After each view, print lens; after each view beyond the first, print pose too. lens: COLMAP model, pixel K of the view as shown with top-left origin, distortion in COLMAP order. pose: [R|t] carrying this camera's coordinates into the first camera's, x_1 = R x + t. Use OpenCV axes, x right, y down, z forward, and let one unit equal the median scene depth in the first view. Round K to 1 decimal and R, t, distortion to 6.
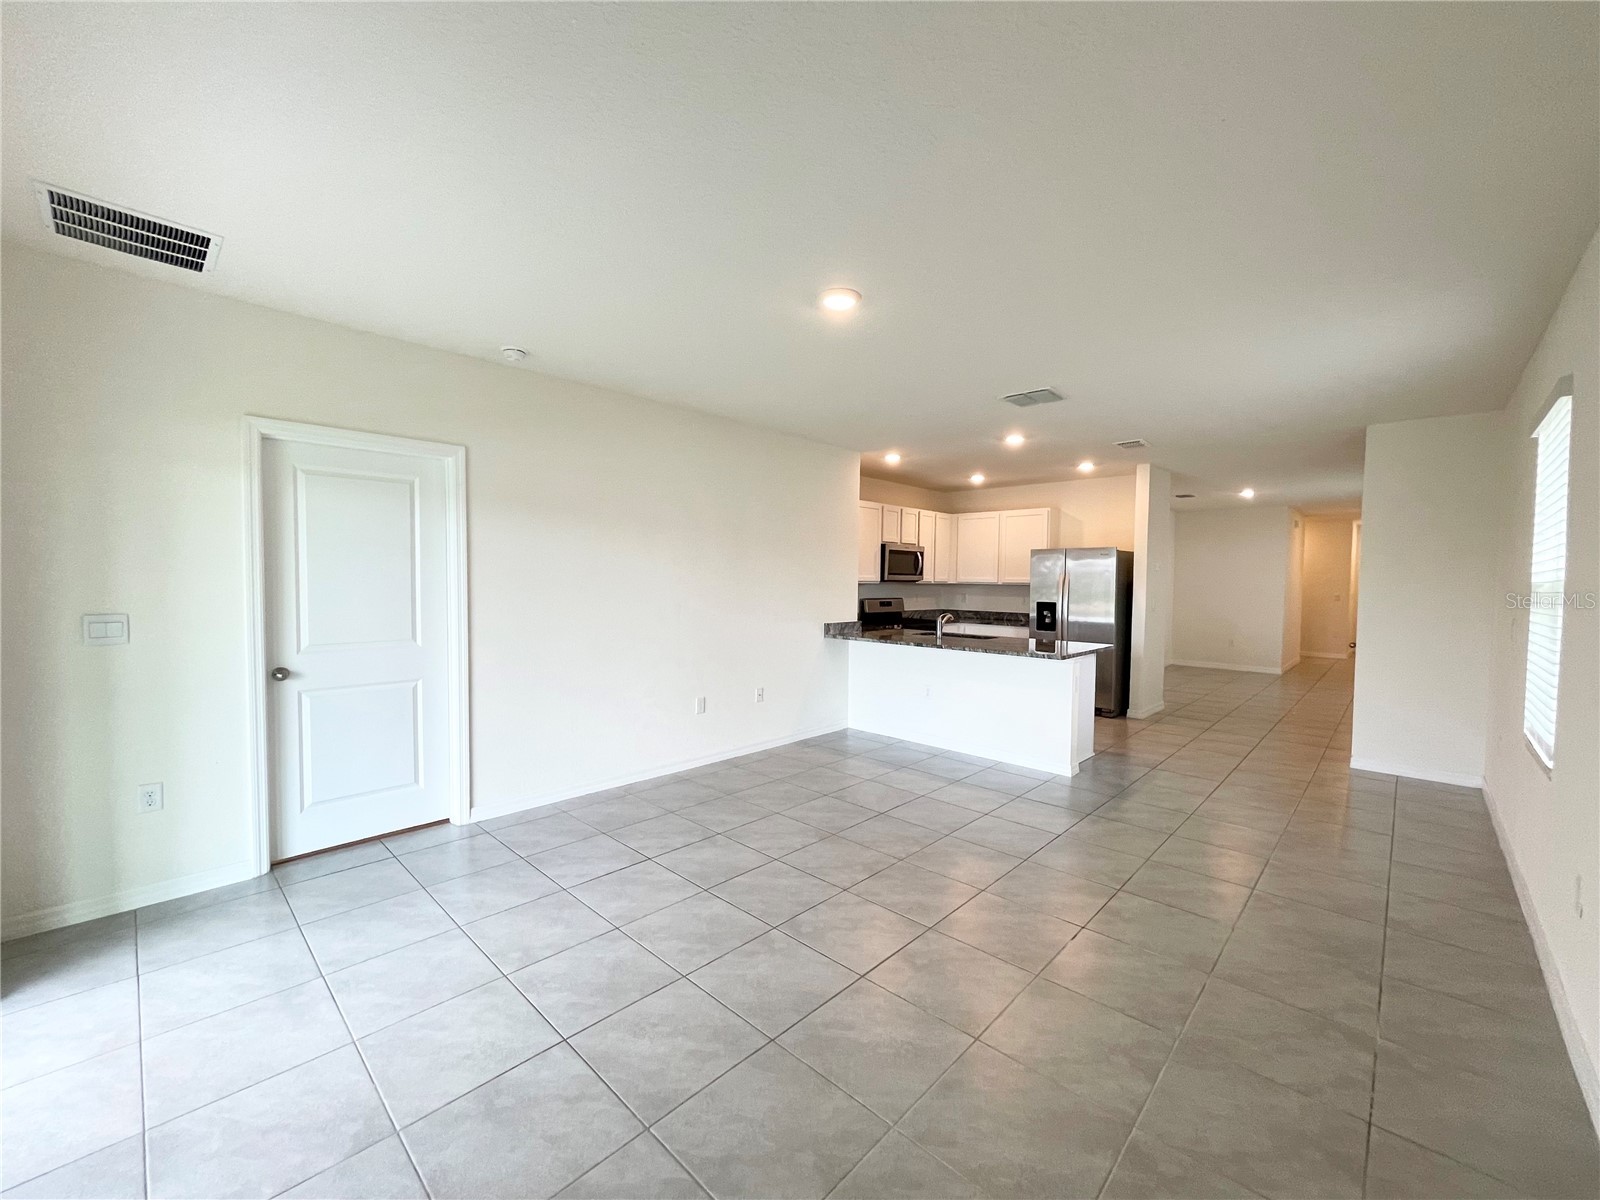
lens RADIAL K [[646.6, 0, 796.1], [0, 646.6, 602.1], [0, 0, 1]] dist [0.000616, 0.000117]
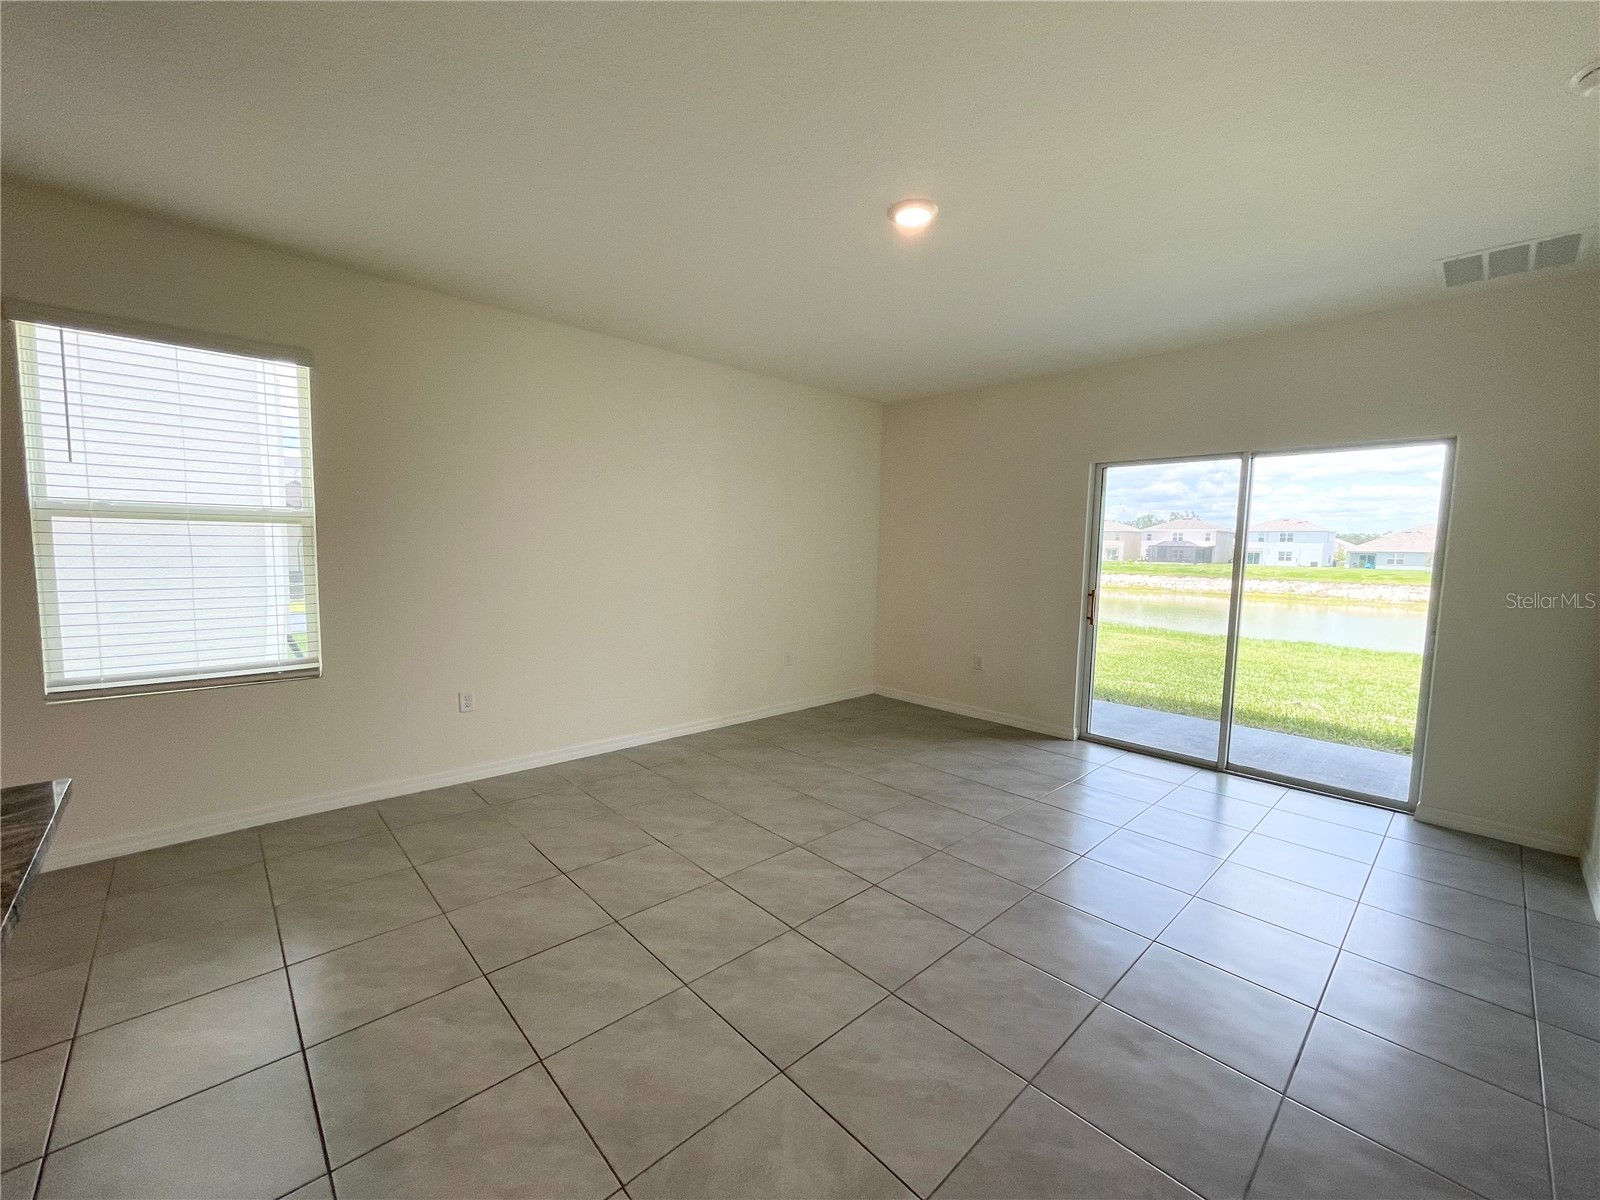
lens RADIAL K [[646.6, 0, 796.1], [0, 646.6, 602.1], [0, 0, 1]] dist [0.000616, 0.000117]
pose [[-0.997689, -0.037955, 0.056351, 0.065029], [-0.030603, 0.991554, 0.126033, -0.020919], [-0.060658, 0.124017, -0.990424, 0.810825]]
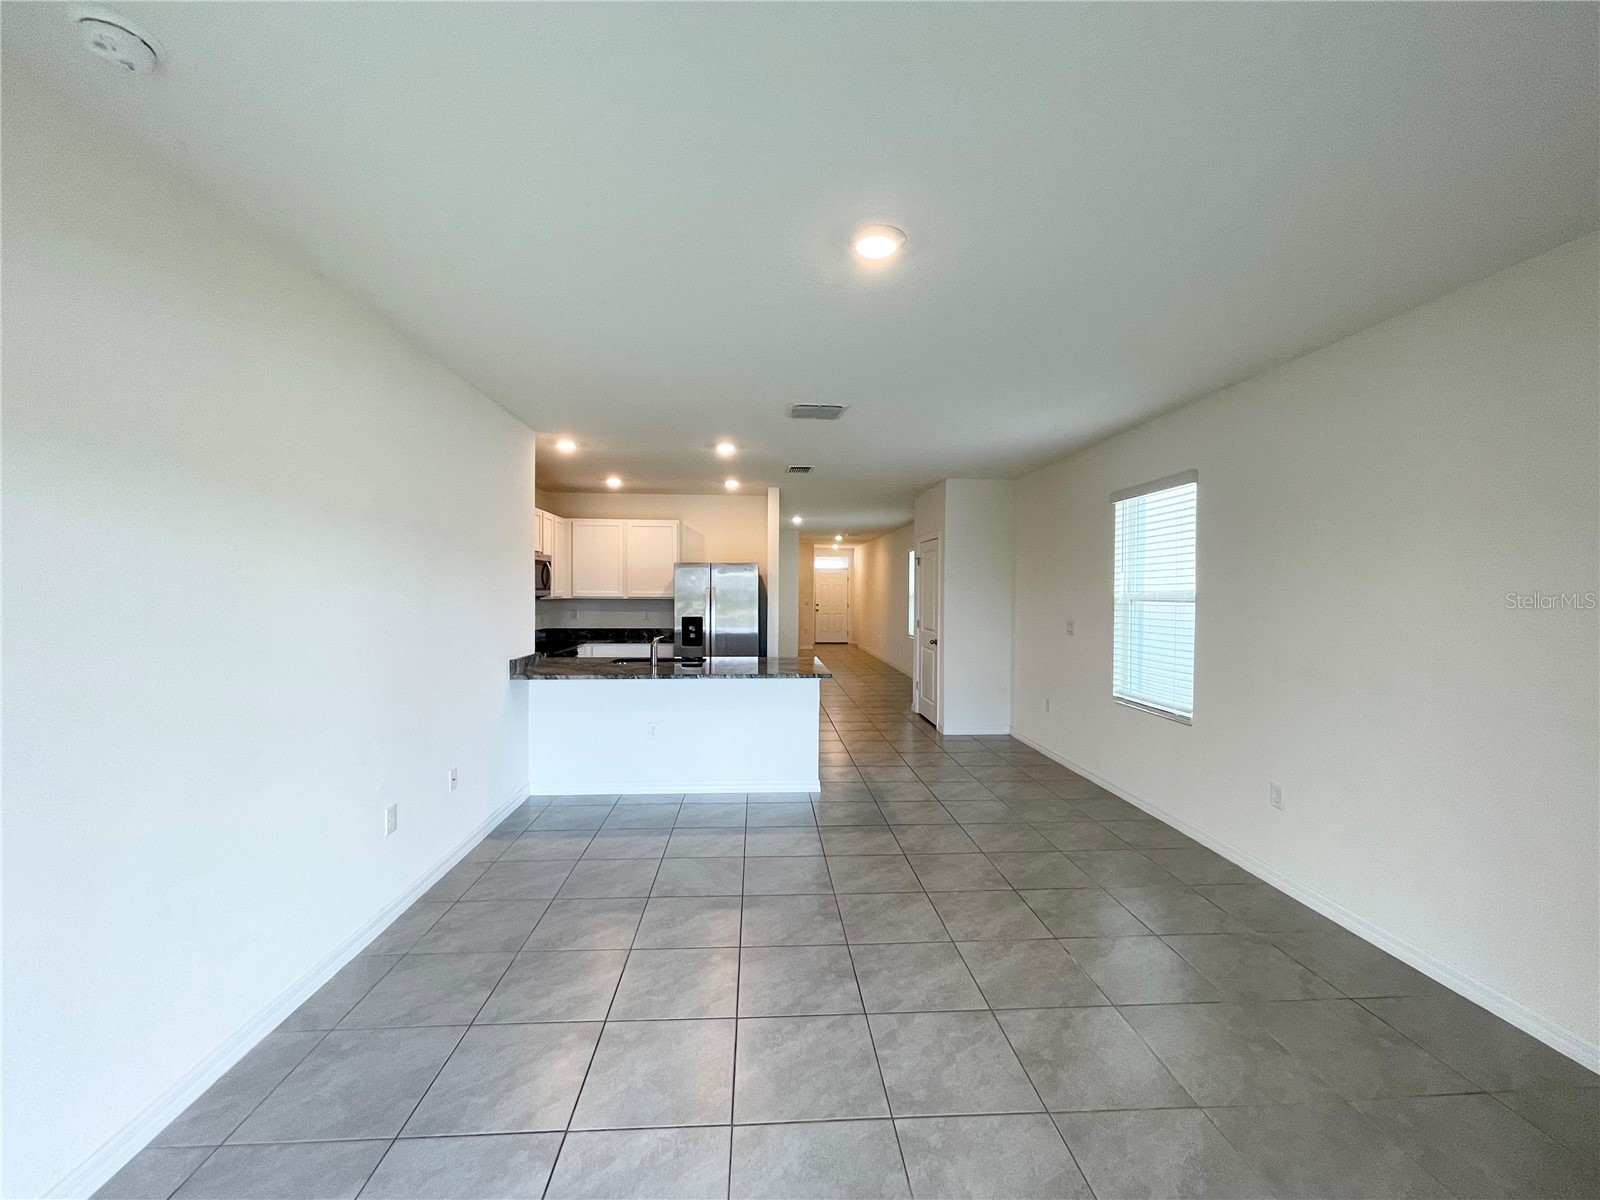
lens RADIAL K [[647.9, 0, 797.7], [0, 647.9, 602.2], [0, 0, 1]] dist [0.000202, 0.000434]
pose [[0.679688, -0.022328, 0.733161, -0.234695], [0.030438, 0.999534, 0.002222, -0.020827], [-0.732869, 0.020805, 0.680051, 0.232660]]
